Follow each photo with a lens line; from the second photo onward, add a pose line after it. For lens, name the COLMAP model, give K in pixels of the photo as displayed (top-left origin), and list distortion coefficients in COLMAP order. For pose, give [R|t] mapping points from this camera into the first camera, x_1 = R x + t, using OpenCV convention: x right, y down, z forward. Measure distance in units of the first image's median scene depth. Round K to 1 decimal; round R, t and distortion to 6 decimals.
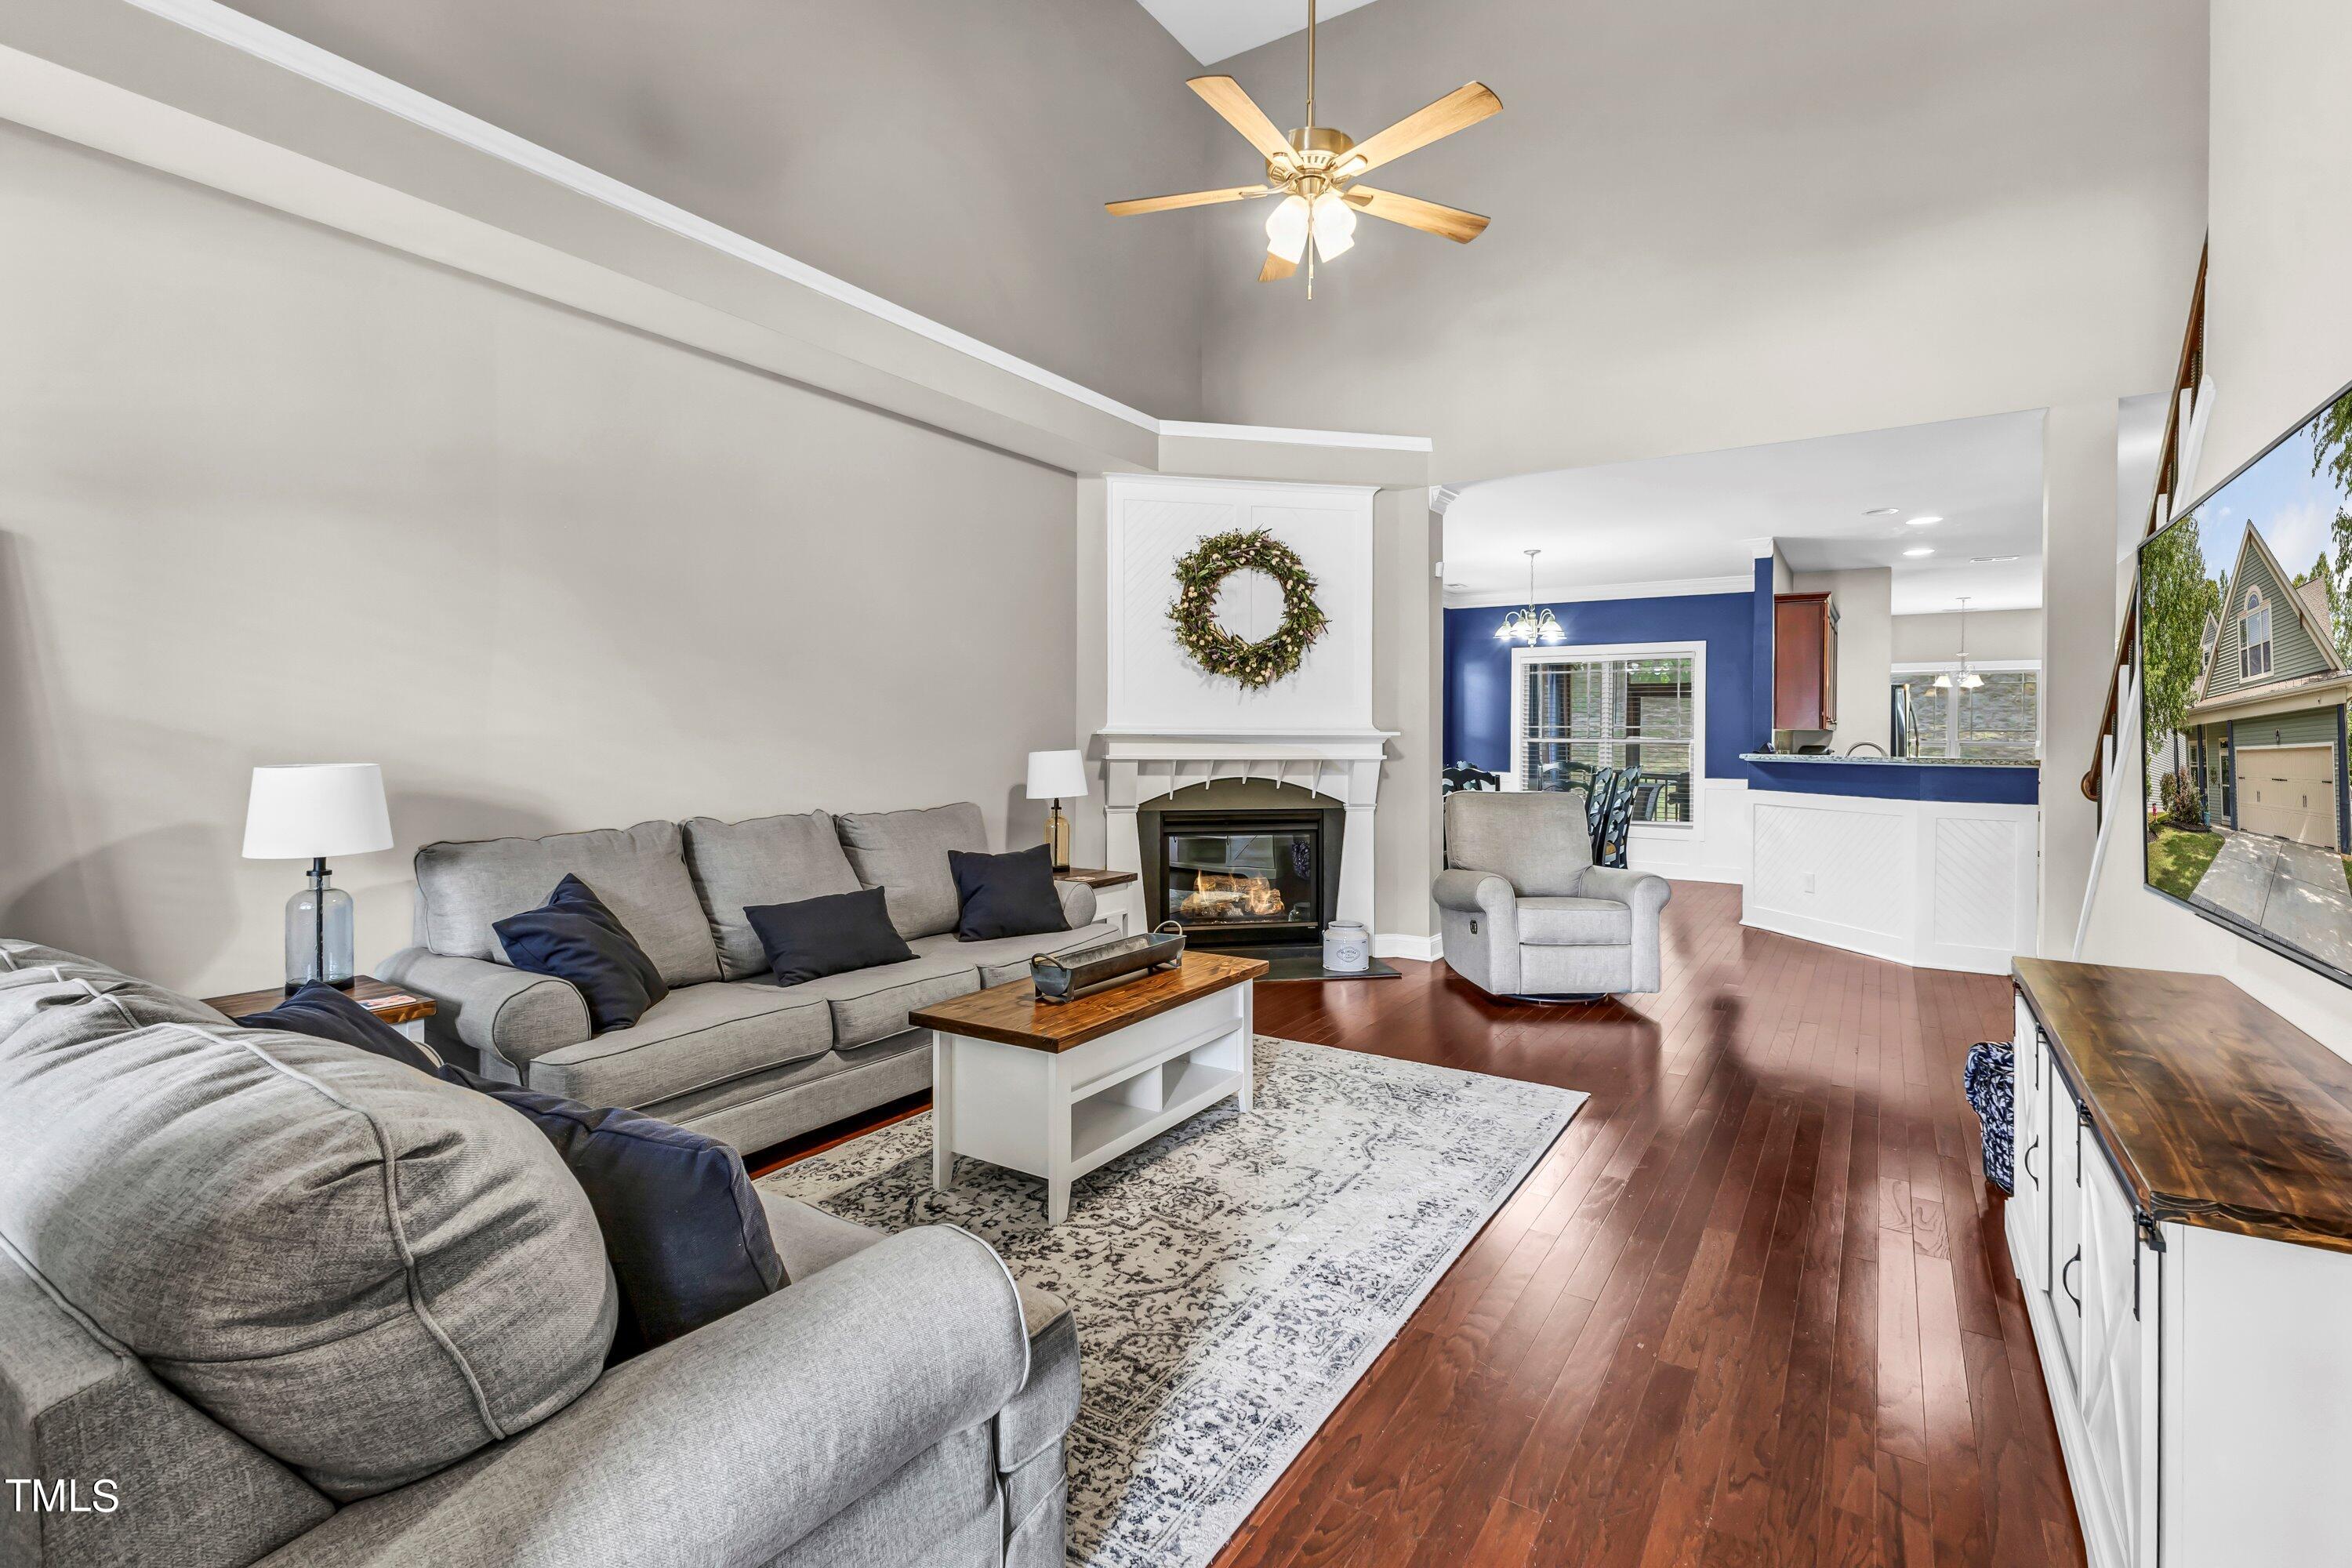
lens RADIAL K [[1072.2, 0, 1188.7], [0, 1072.2, 748.8], [0, 0, 1]] dist [0.015481, 0.000126]
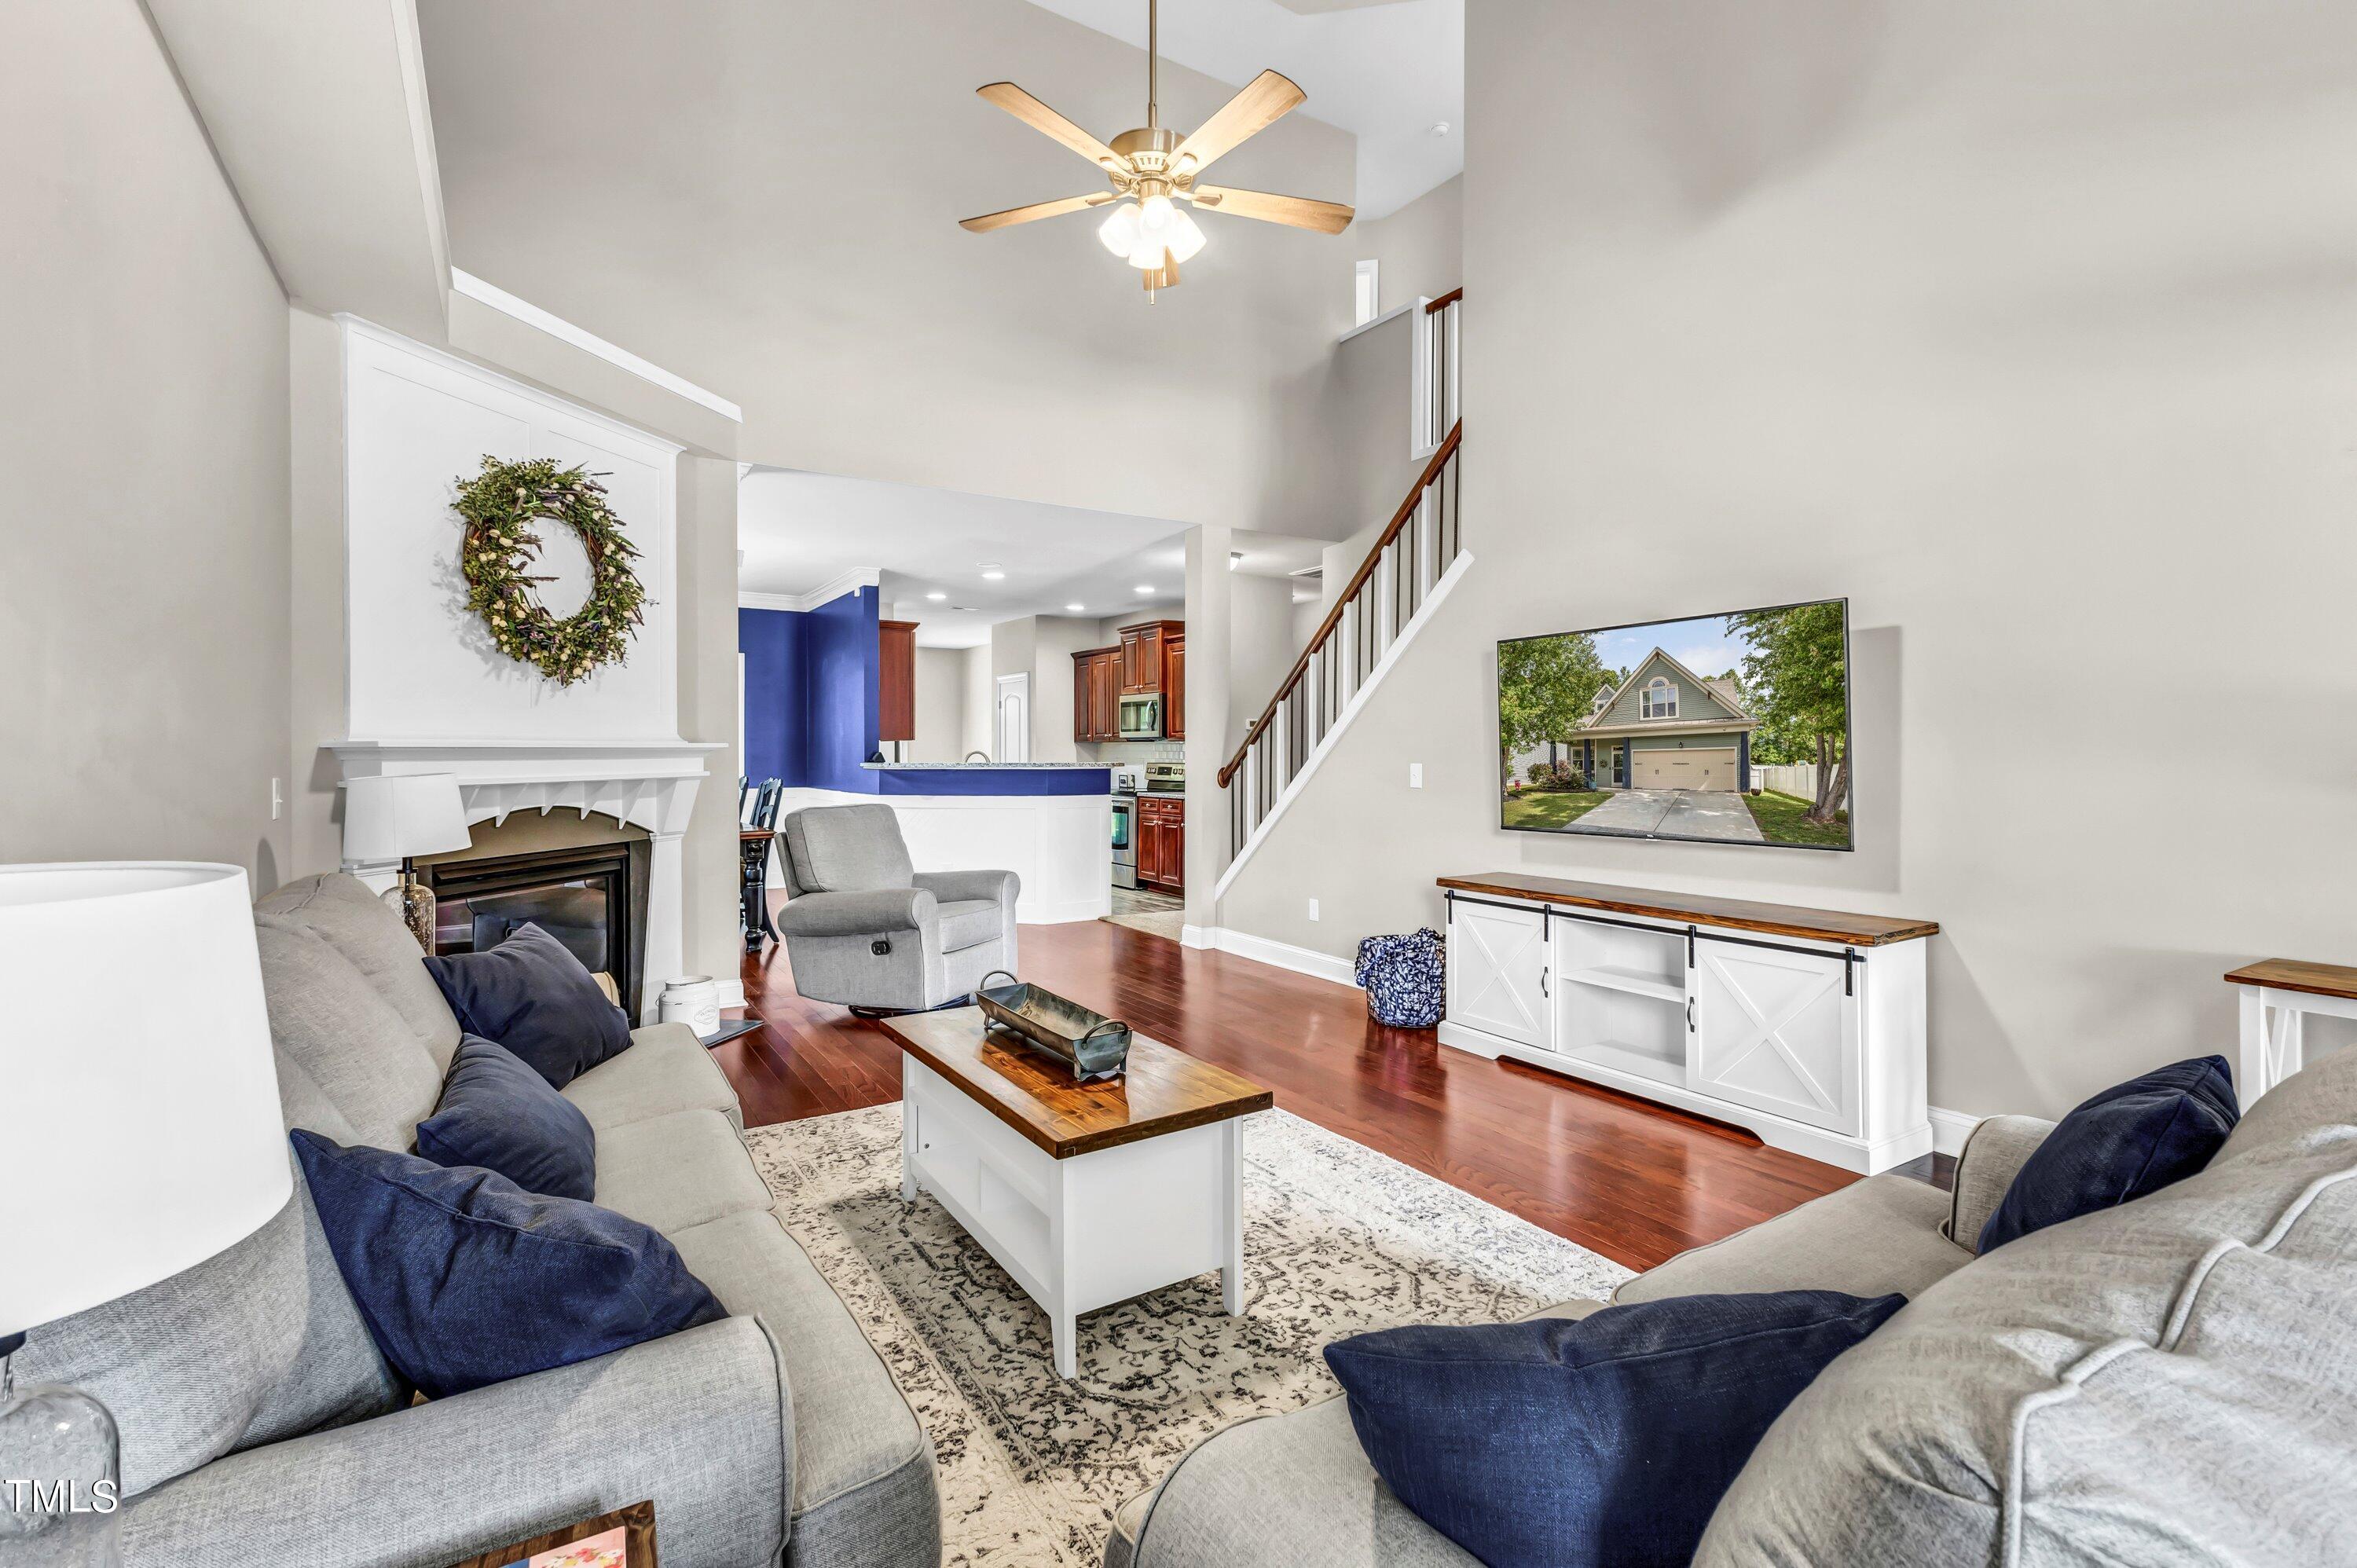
lens RADIAL K [[1074.4, 0, 1191.3], [0, 1074.4, 748.8], [0, 0, 1]] dist [0.015481, 0.000126]
pose [[0.417673, -0.006865, 0.908571, -0.431029], [0.014417, 0.999896, 0.000928, -0.006622], [-0.908483, 0.012712, 0.417729, 0.309705]]
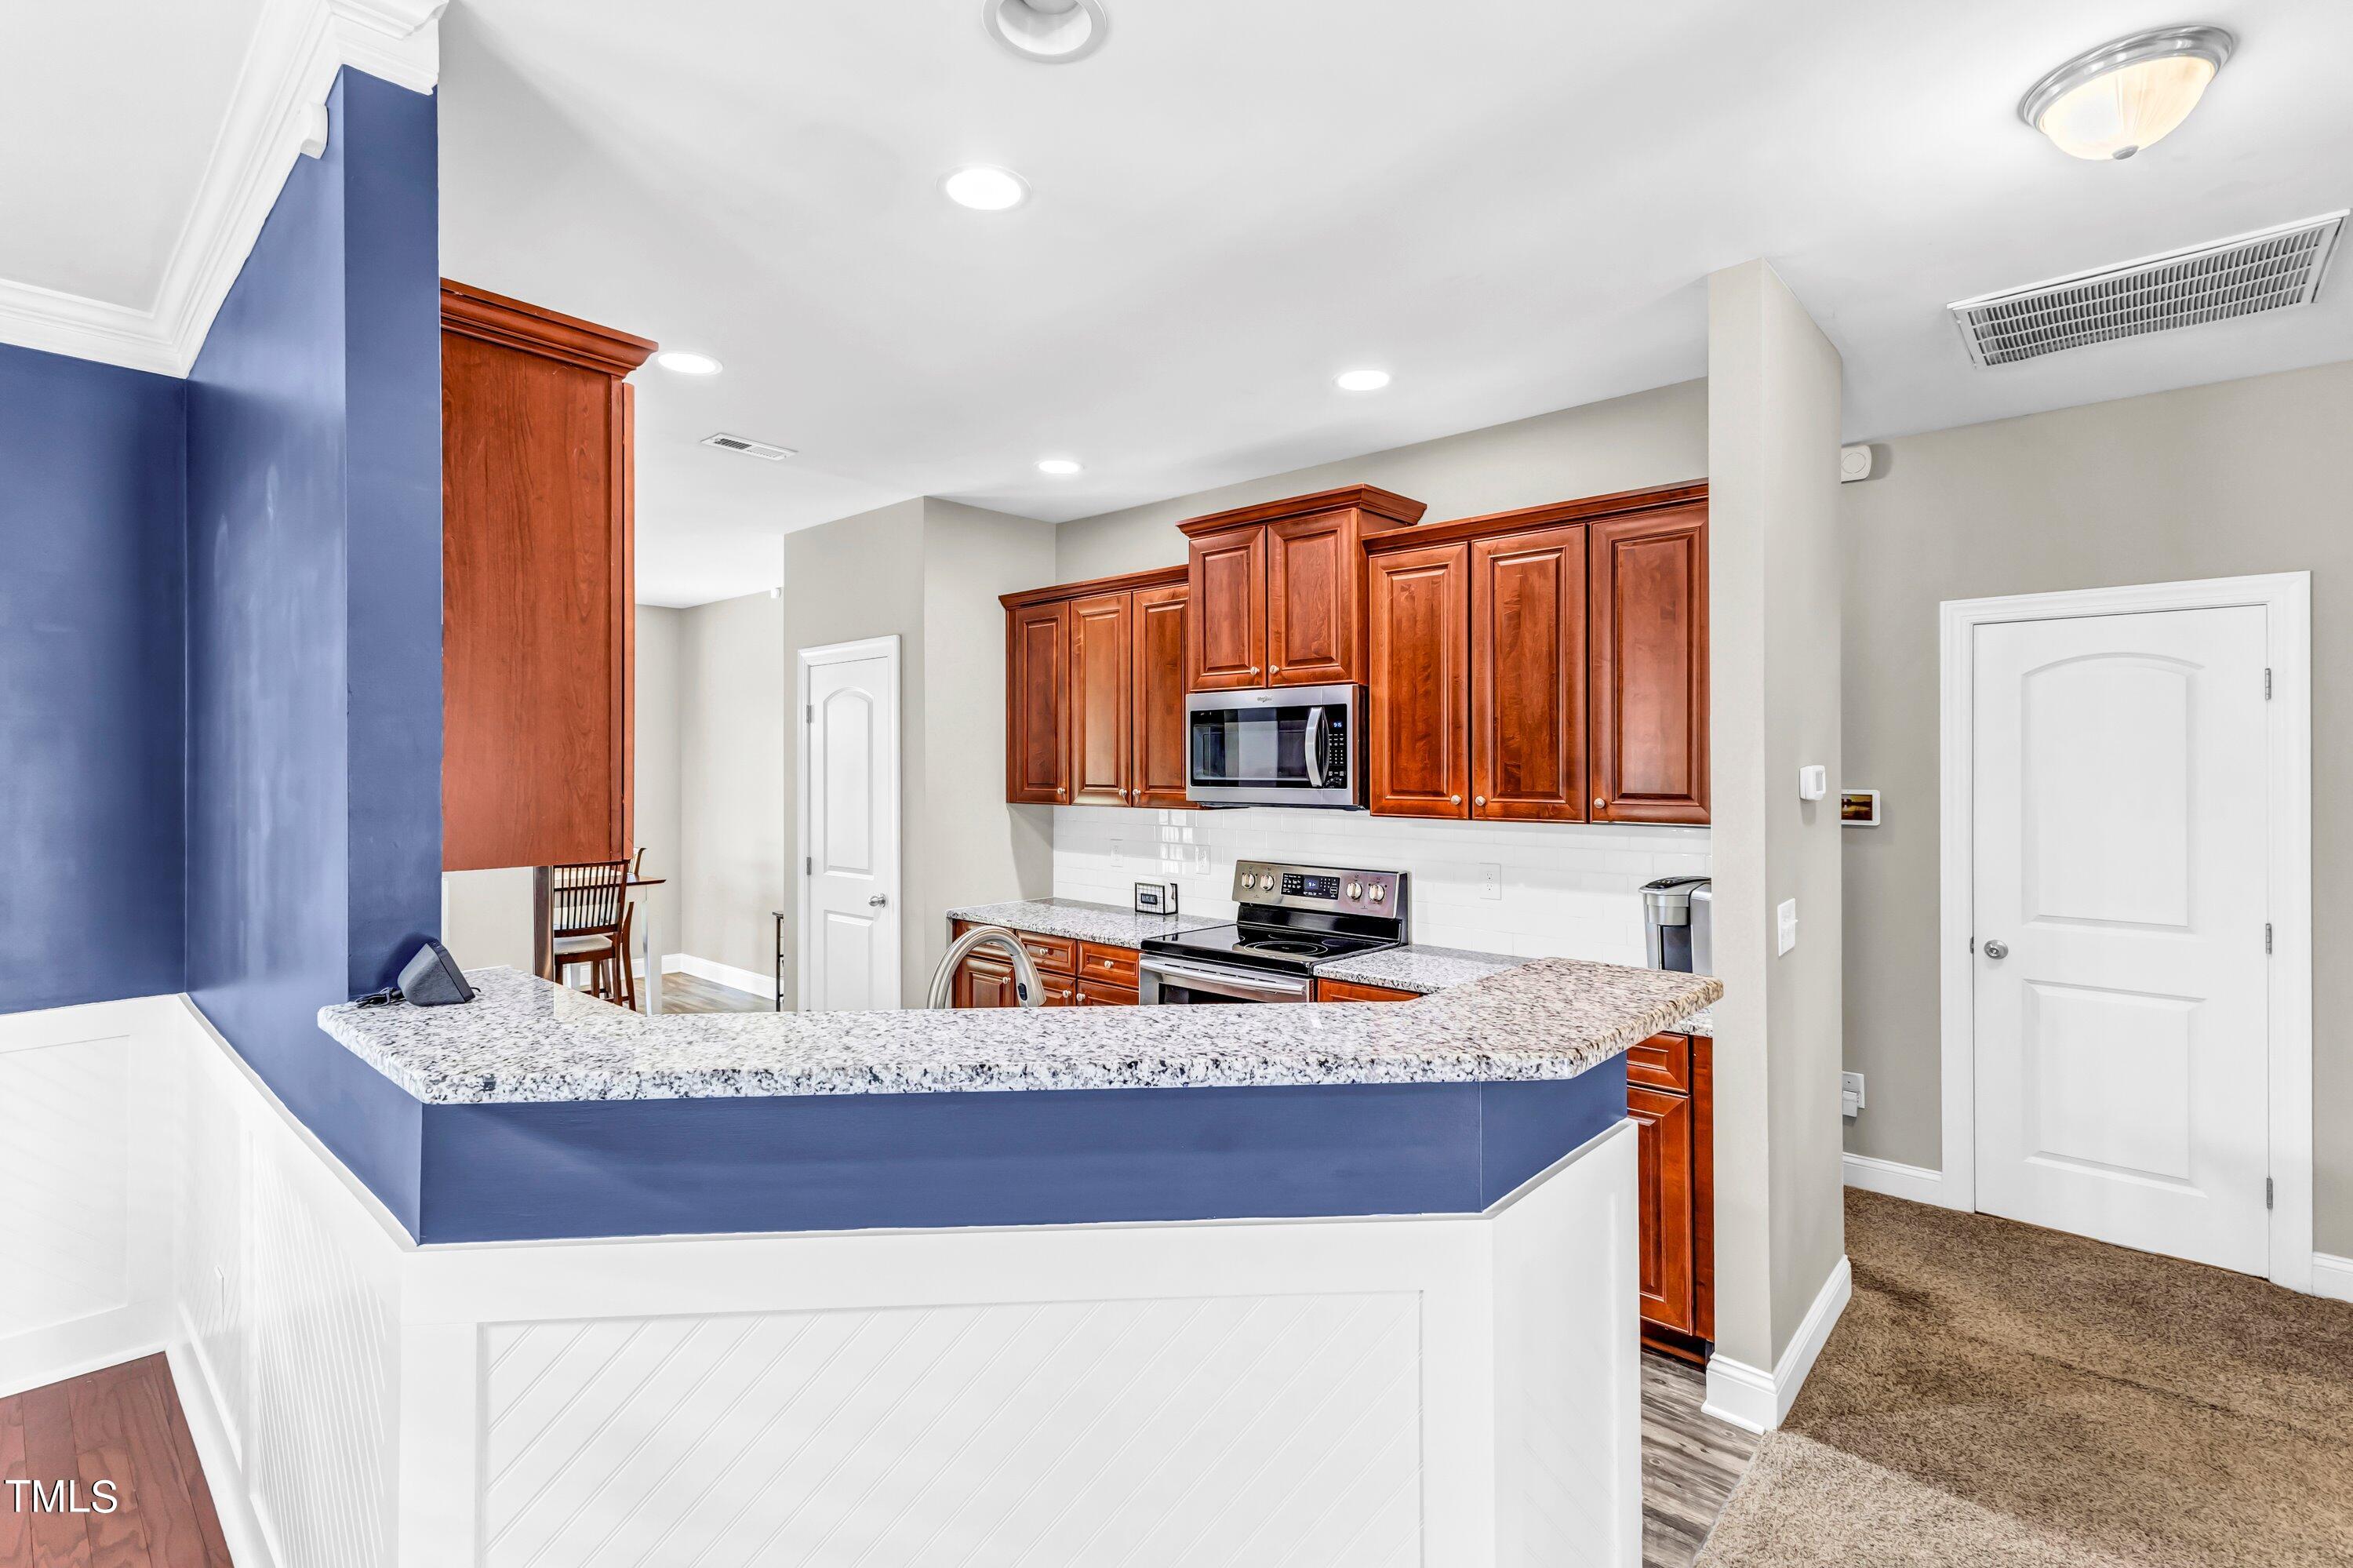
lens RADIAL K [[1072.7, 0, 1189.3], [0, 1072.7, 748.8], [0, 0, 1]] dist [0.015481, 0.000126]
pose [[0.151652, 0.009530, 0.988388, 0.448026], [0.013436, 0.999841, -0.011702, -0.050535], [-0.988343, 0.015054, 0.151500, 1.048895]]
